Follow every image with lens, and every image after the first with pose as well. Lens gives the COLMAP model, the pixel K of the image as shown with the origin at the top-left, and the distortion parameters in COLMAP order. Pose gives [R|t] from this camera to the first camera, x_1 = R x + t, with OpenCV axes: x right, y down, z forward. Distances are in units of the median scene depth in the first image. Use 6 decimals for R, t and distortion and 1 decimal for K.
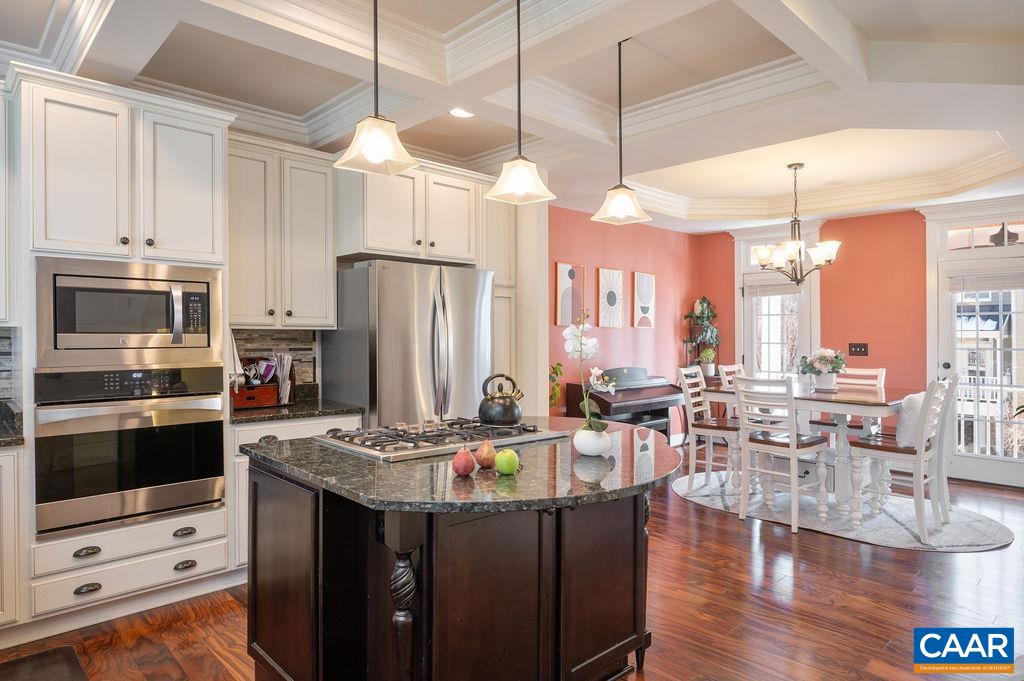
lens RADIAL K [[606.8, 0, 511.8], [0, 606.8, 335.7], [0, 0, 1]] dist [-0.001891, -0.000312]
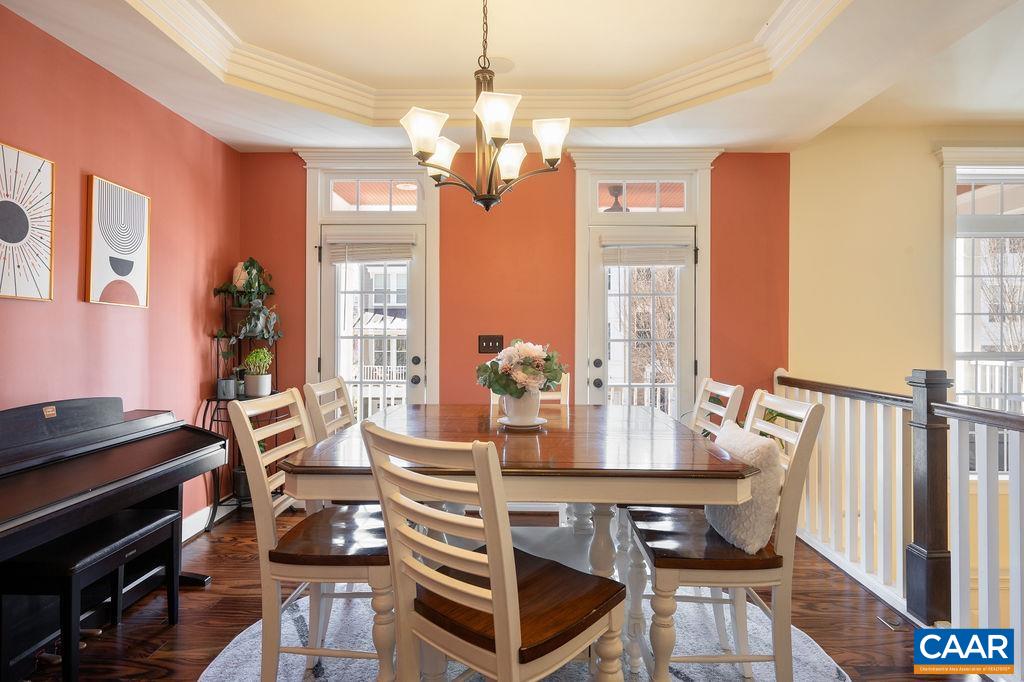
lens RADIAL K [[557.8, 0, 524.1], [0, 557.8, 320.2], [0, 0, 1]] dist [-0.001948, 0.001000]
pose [[0.696919, 0.011639, 0.717056, 0.123223], [0.007512, 0.999695, -0.023528, 0.009231], [-0.717111, 0.021784, 0.696619, 0.465011]]
